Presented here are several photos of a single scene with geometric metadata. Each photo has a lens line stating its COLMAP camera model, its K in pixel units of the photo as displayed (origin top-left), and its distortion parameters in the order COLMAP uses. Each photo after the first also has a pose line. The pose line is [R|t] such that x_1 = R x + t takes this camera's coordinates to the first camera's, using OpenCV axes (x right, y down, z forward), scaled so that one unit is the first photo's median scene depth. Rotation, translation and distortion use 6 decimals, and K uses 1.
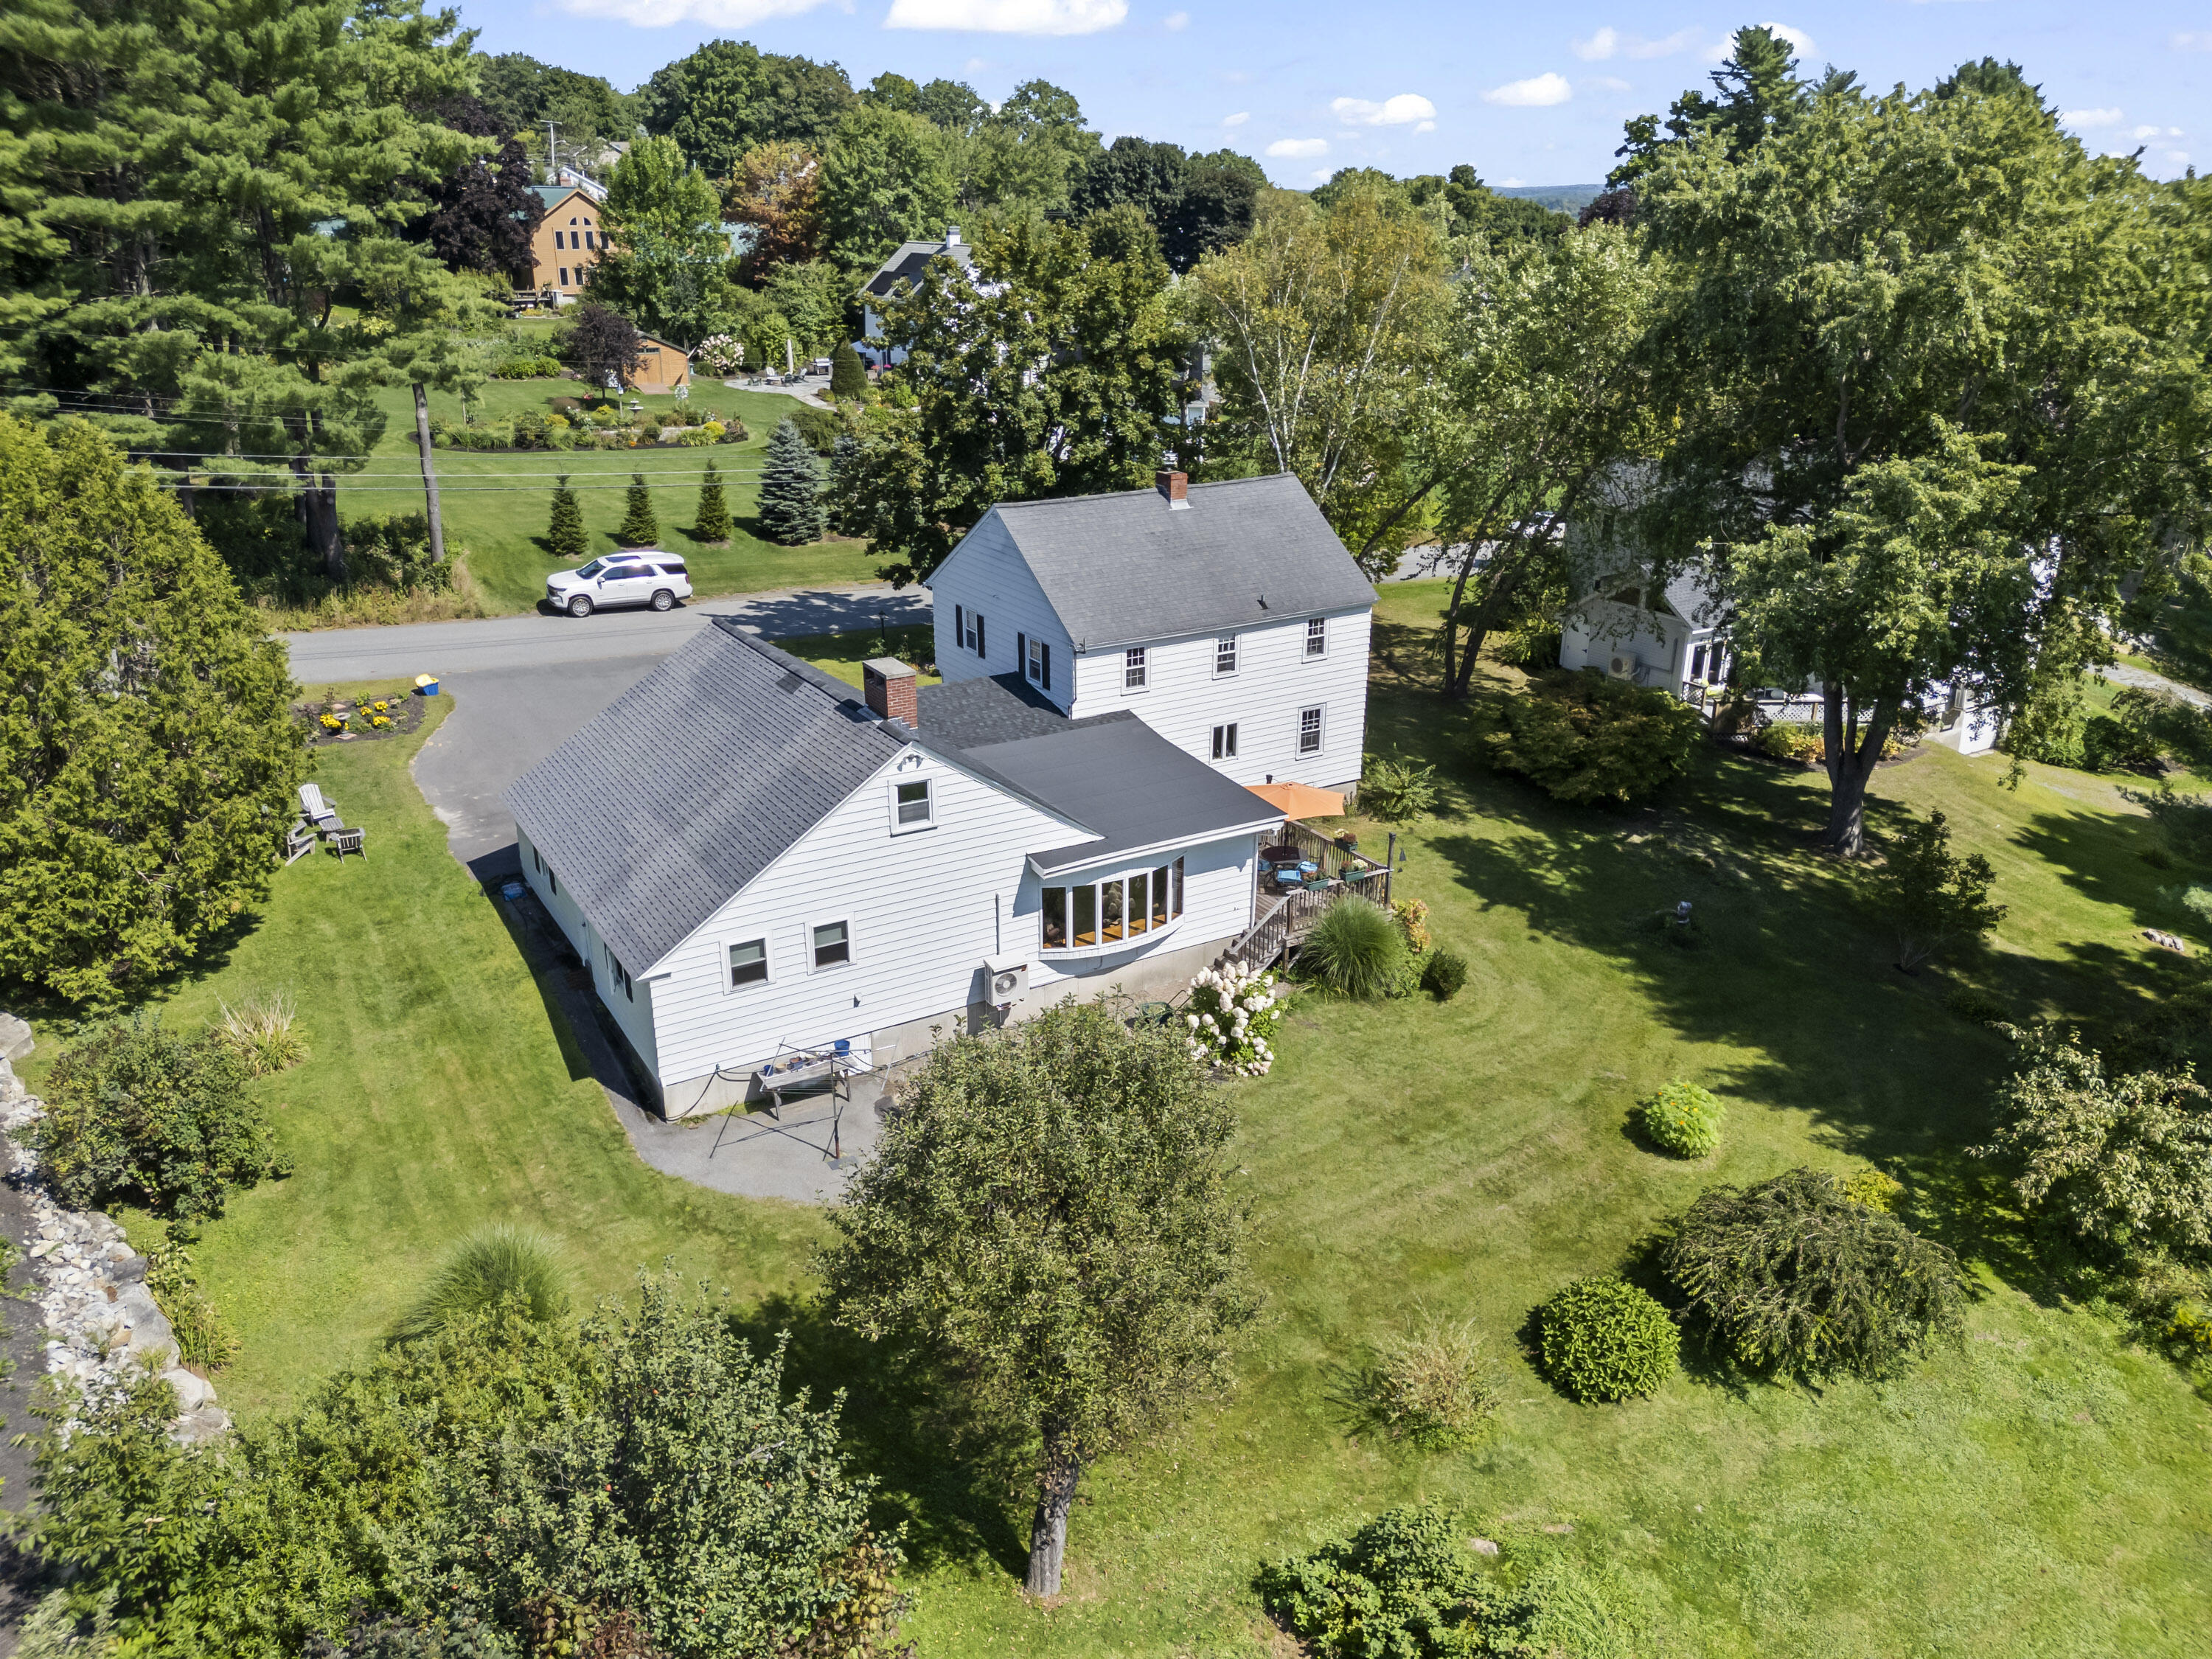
lens RADIAL K [[1606.6, 0, 1106.0], [0, 1606.6, 829.5], [0, 0, 1]] dist [0.150215, 0.000333]
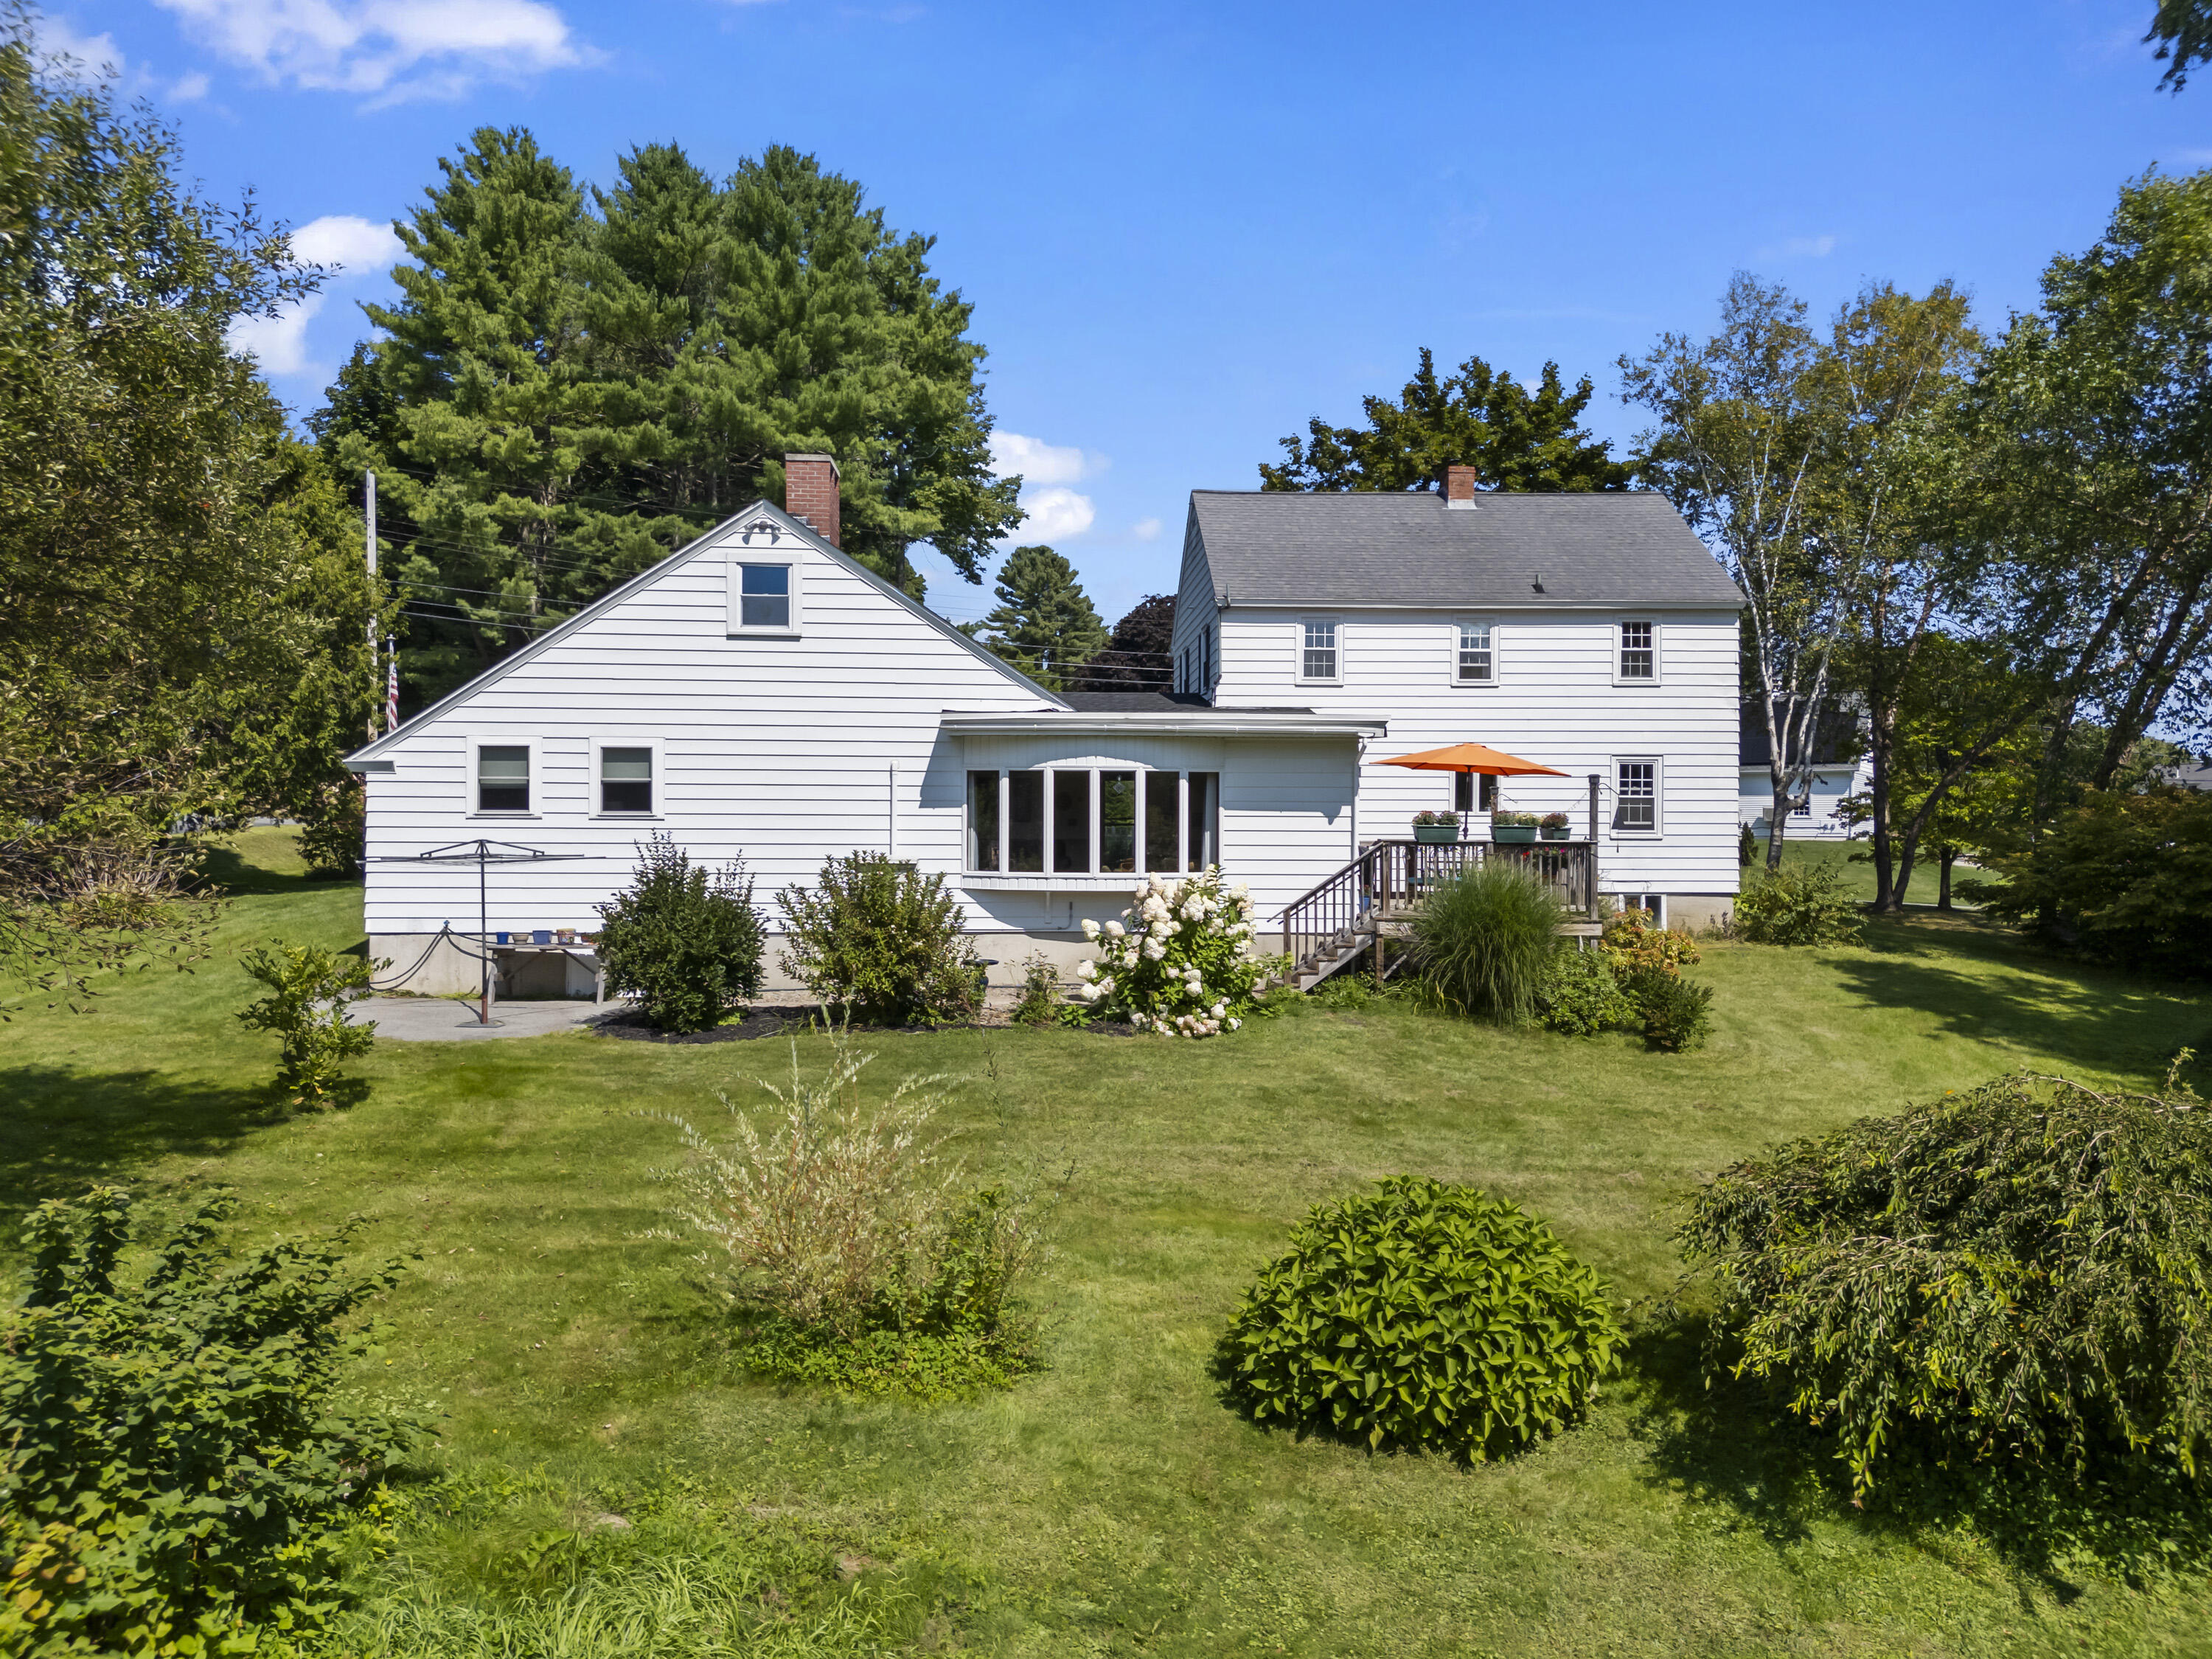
lens RADIAL K [[1606.6, 0, 1106.0], [0, 1606.6, 829.5], [0, 0, 1]] dist [0.150215, 0.000333]
pose [[0.884969, 0.004577, -0.465627, 0.322725], [-0.171490, 0.932873, -0.316764, 0.260965], [0.432921, 0.360177, 0.826349, 0.475275]]
